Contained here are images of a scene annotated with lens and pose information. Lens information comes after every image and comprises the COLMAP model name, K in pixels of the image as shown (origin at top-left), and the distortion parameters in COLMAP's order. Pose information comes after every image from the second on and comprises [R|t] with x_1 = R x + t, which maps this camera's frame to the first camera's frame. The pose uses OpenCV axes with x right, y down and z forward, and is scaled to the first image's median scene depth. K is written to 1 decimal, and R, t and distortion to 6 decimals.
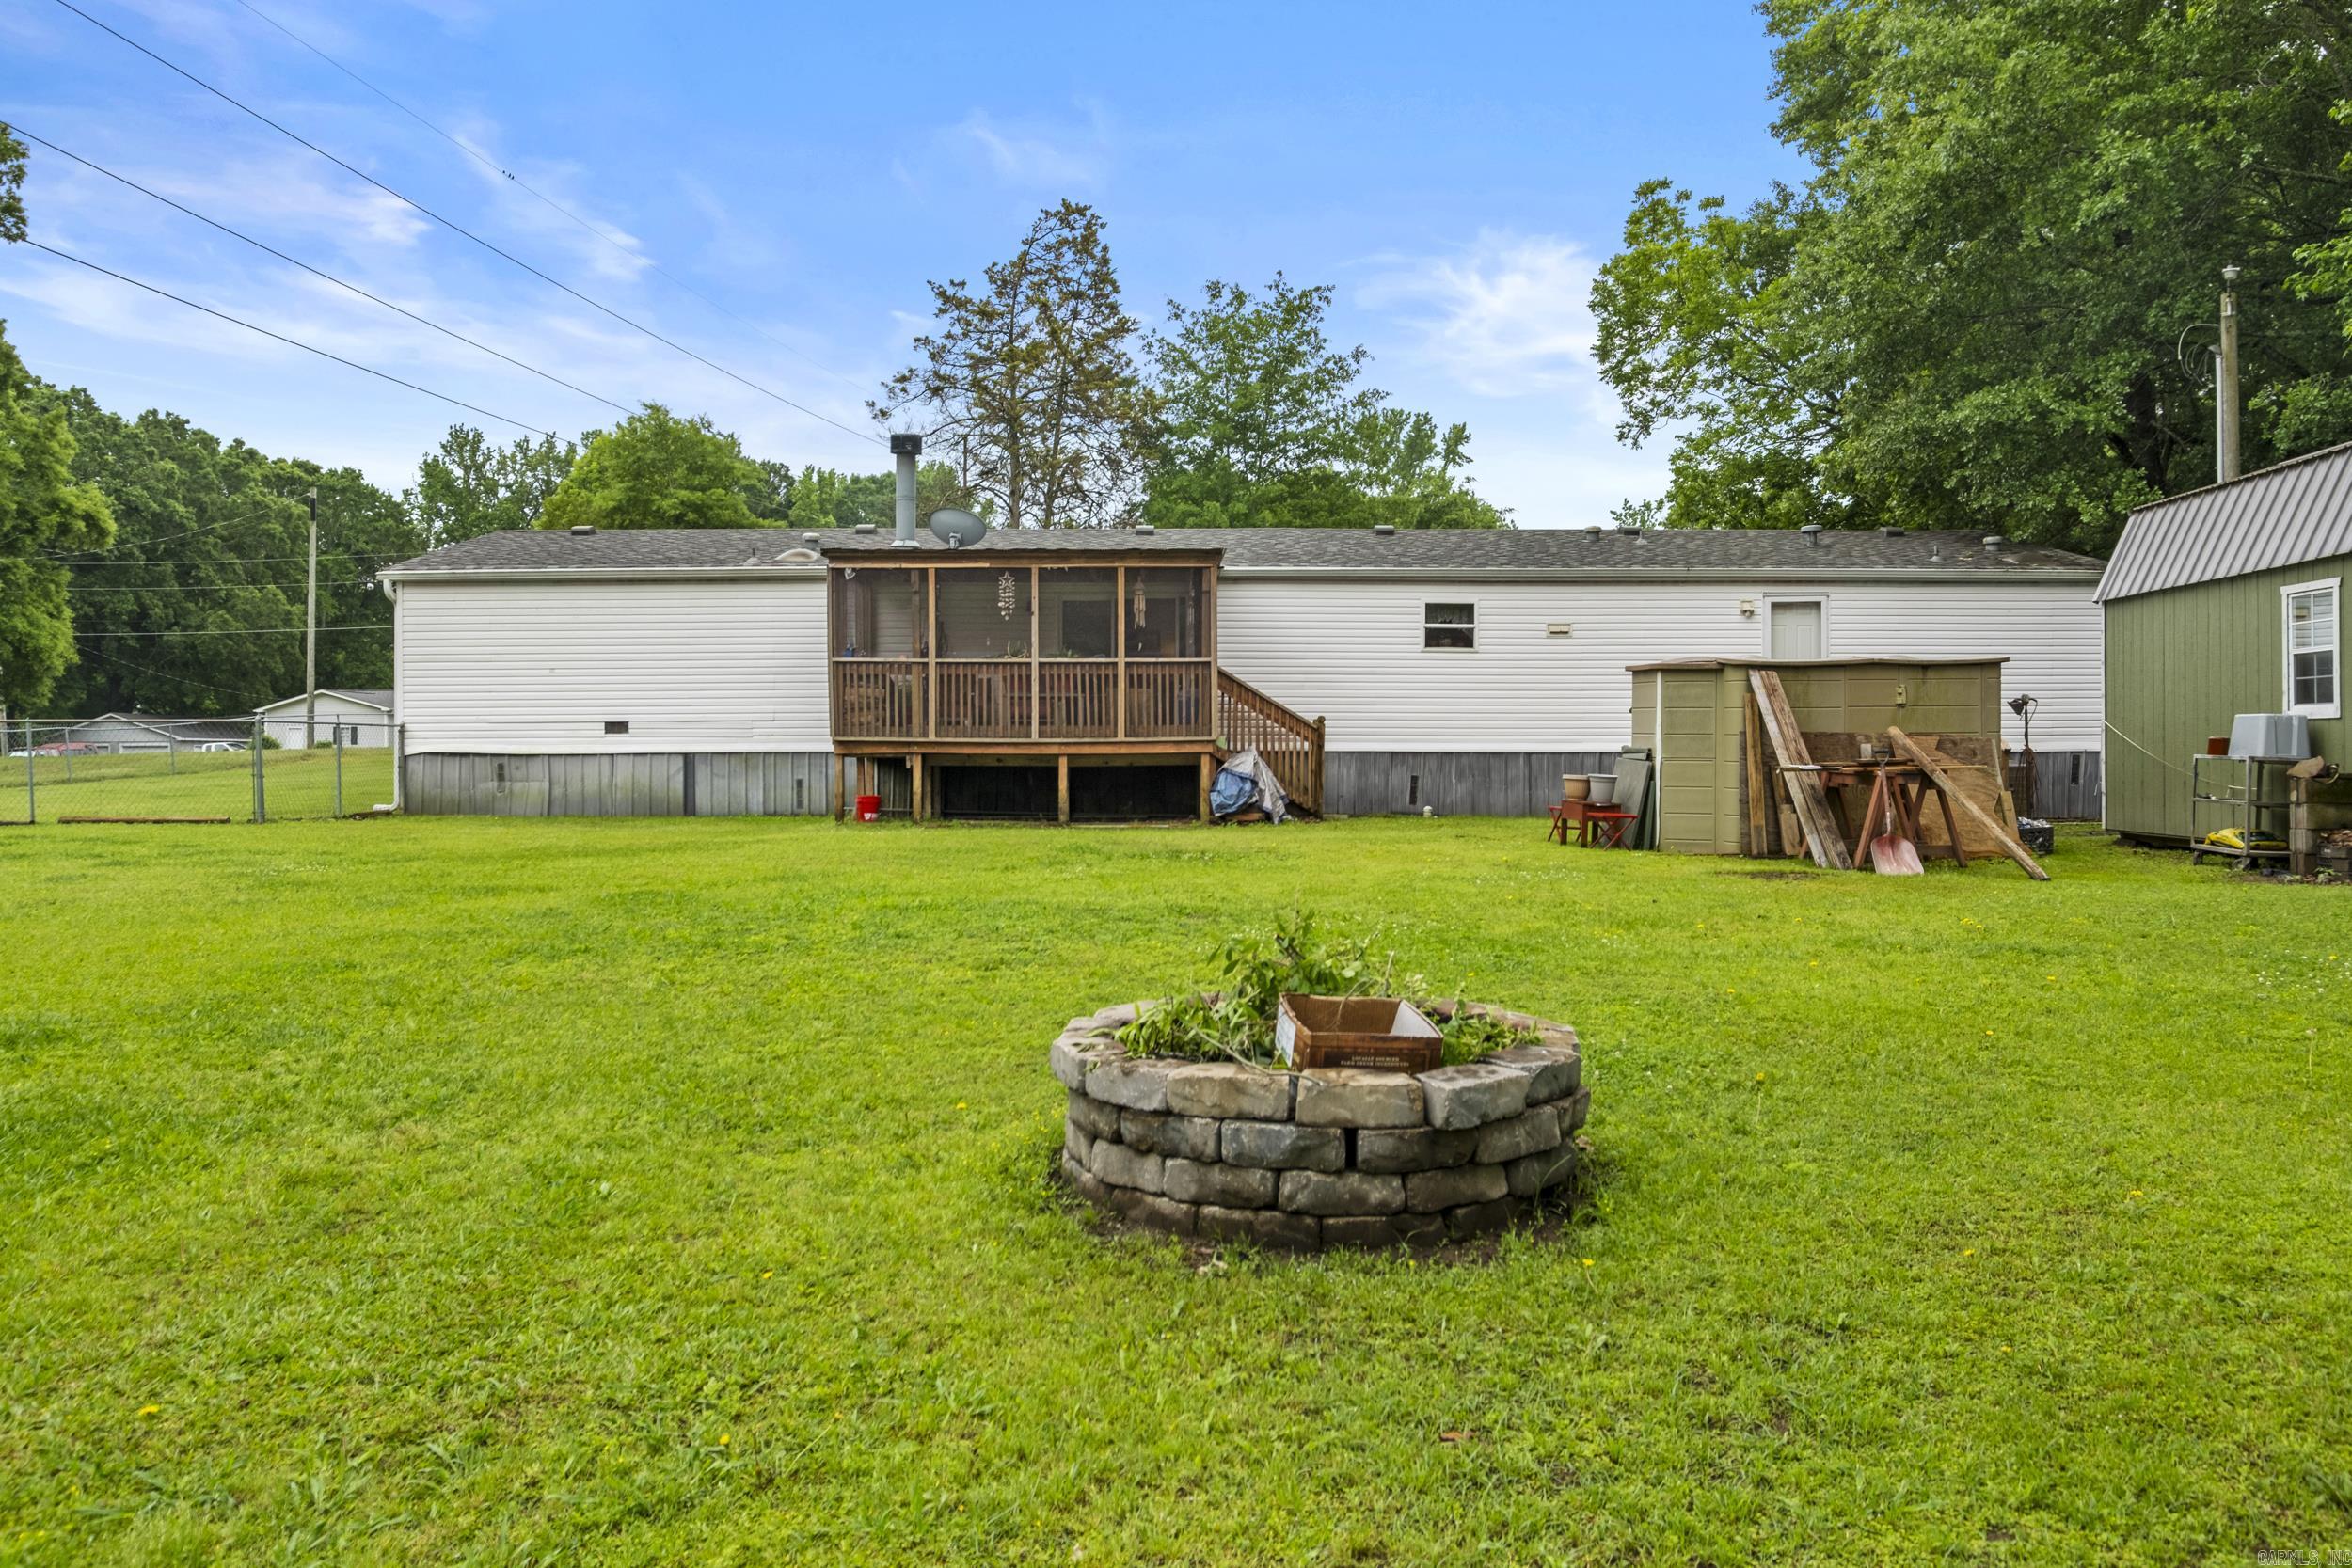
lens RADIAL K [[1700.6, 0, 1193.8], [0, 1700.6, 774.4], [0, 0, 1]] dist [0.001168, -0.003181]
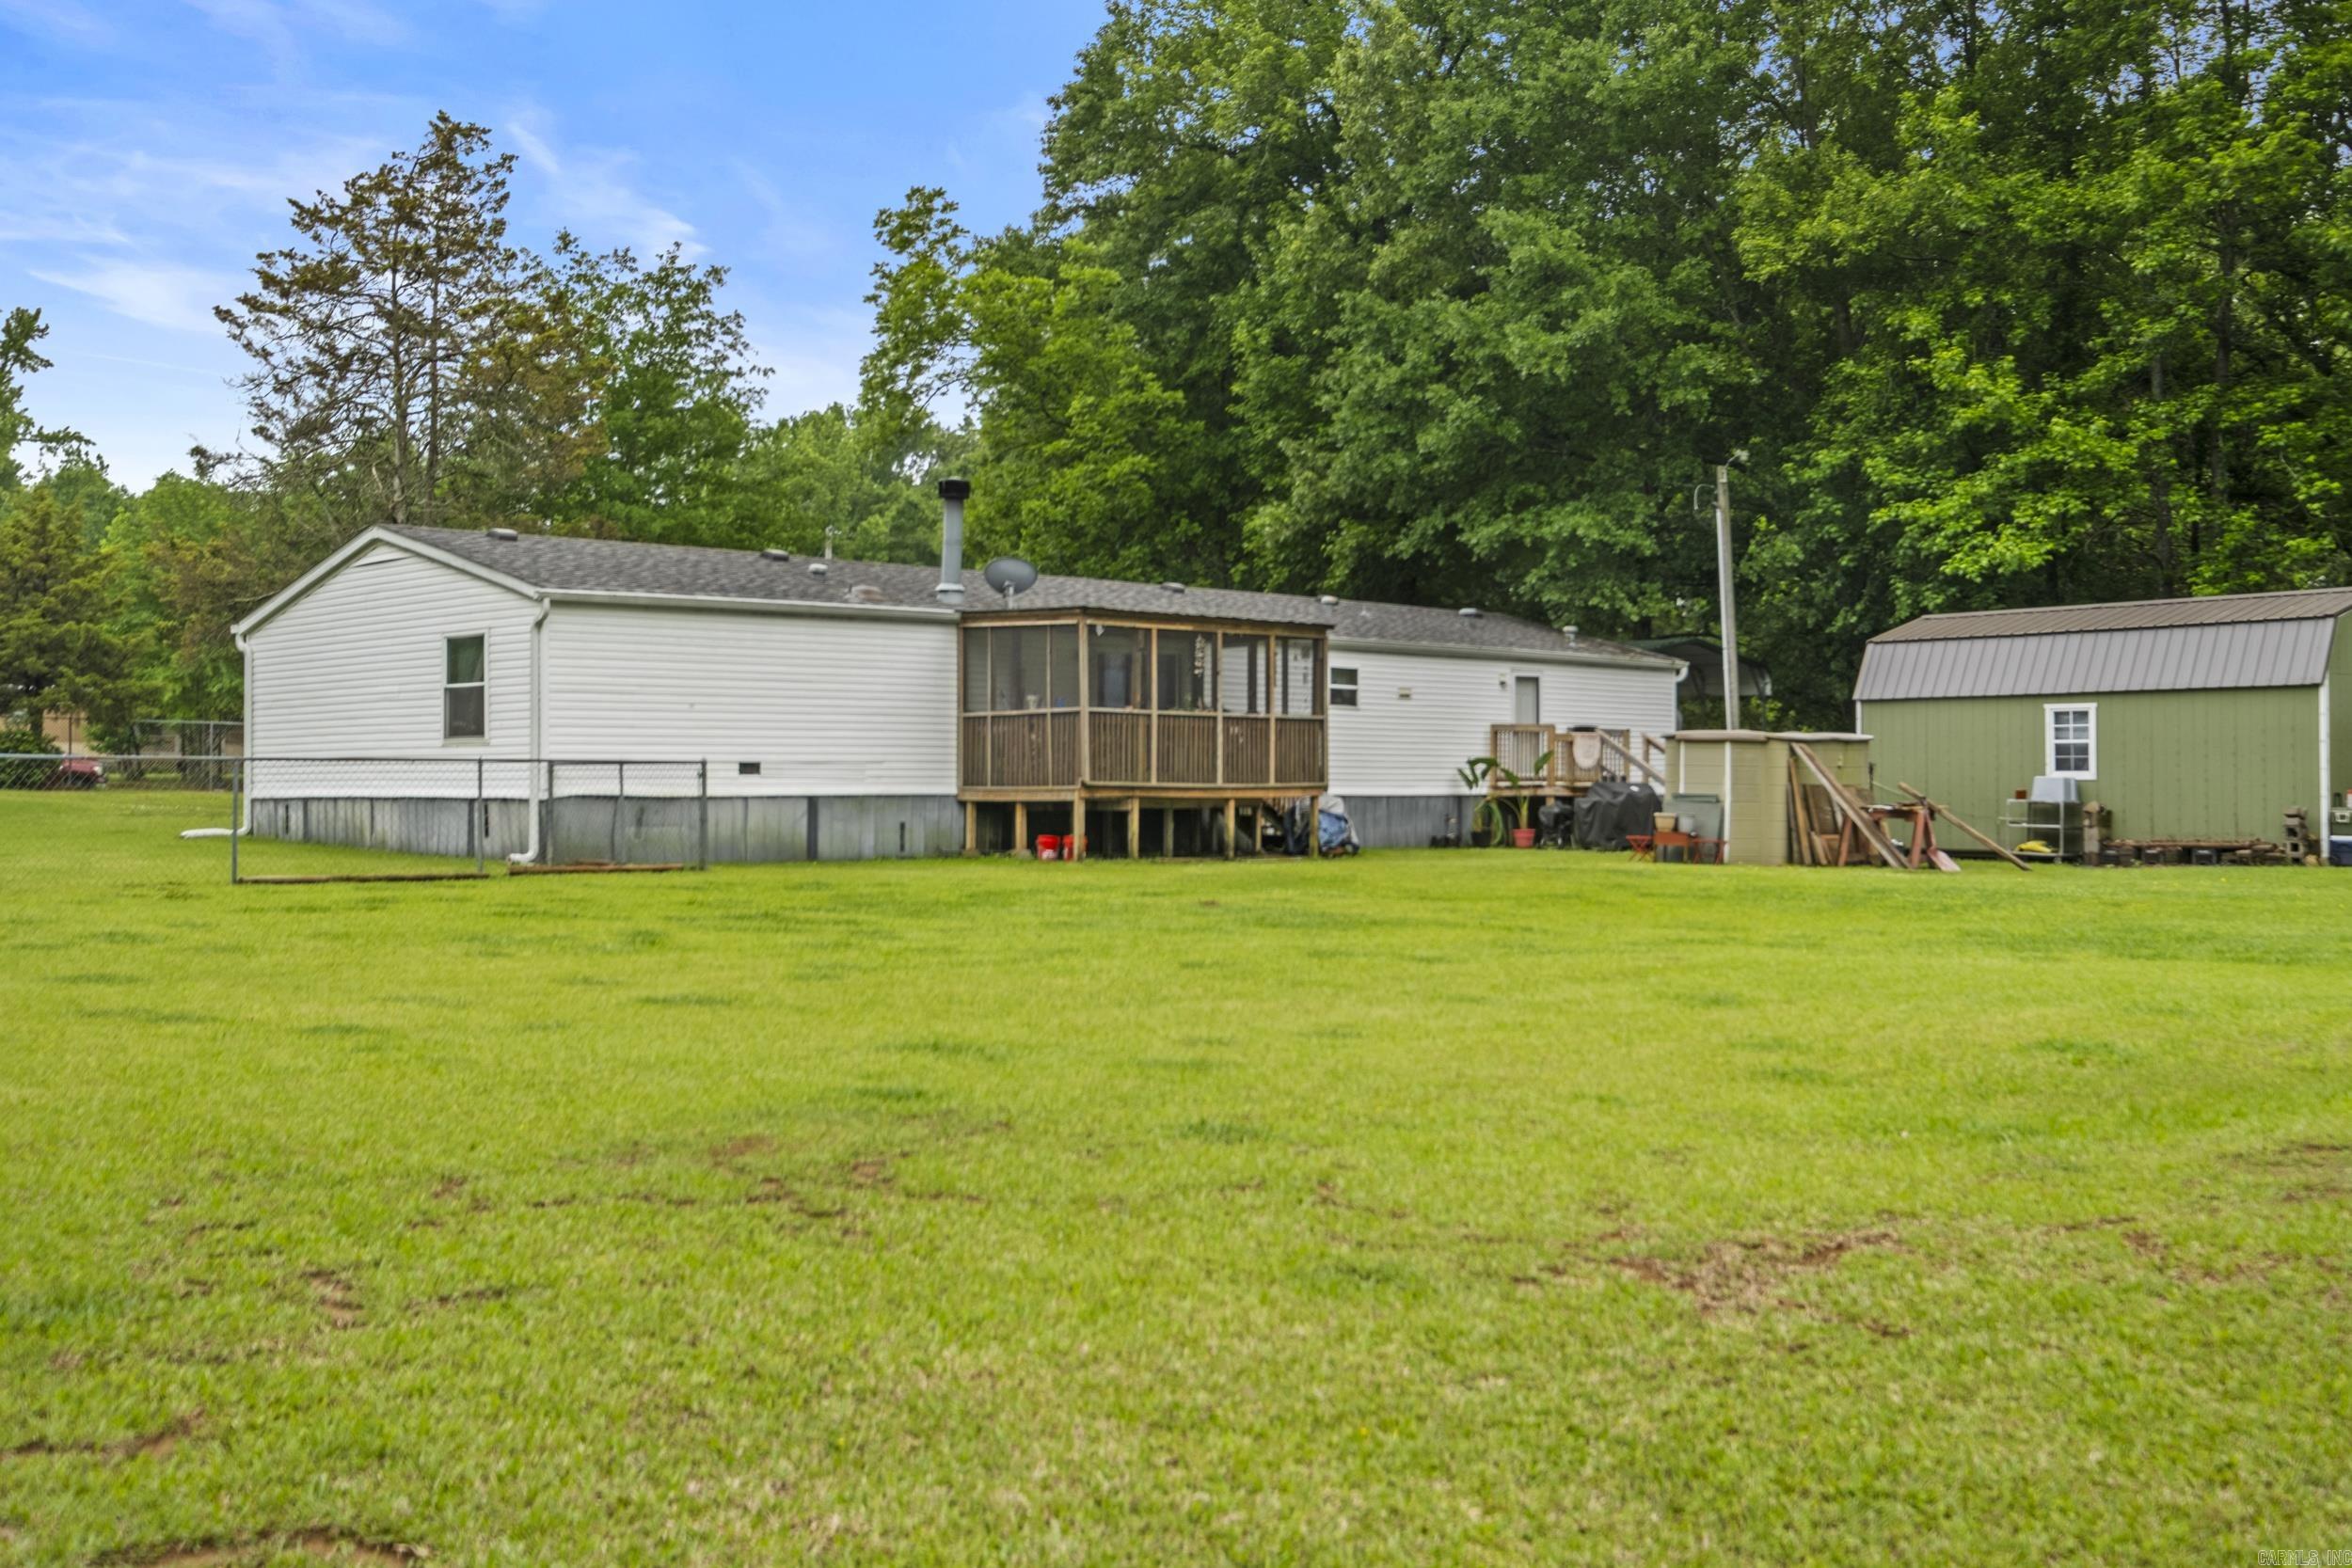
lens RADIAL K [[2404.9, 0, 1166.6], [0, 2404.9, 771.7], [0, 0, 1]] dist [0.005951, 0.000000]
pose [[0.725874, 0.007576, 0.687786, -1.084656], [0.005407, 0.999846, -0.016721, -0.002304], [-0.687807, 0.015856, 0.725721, -0.117943]]
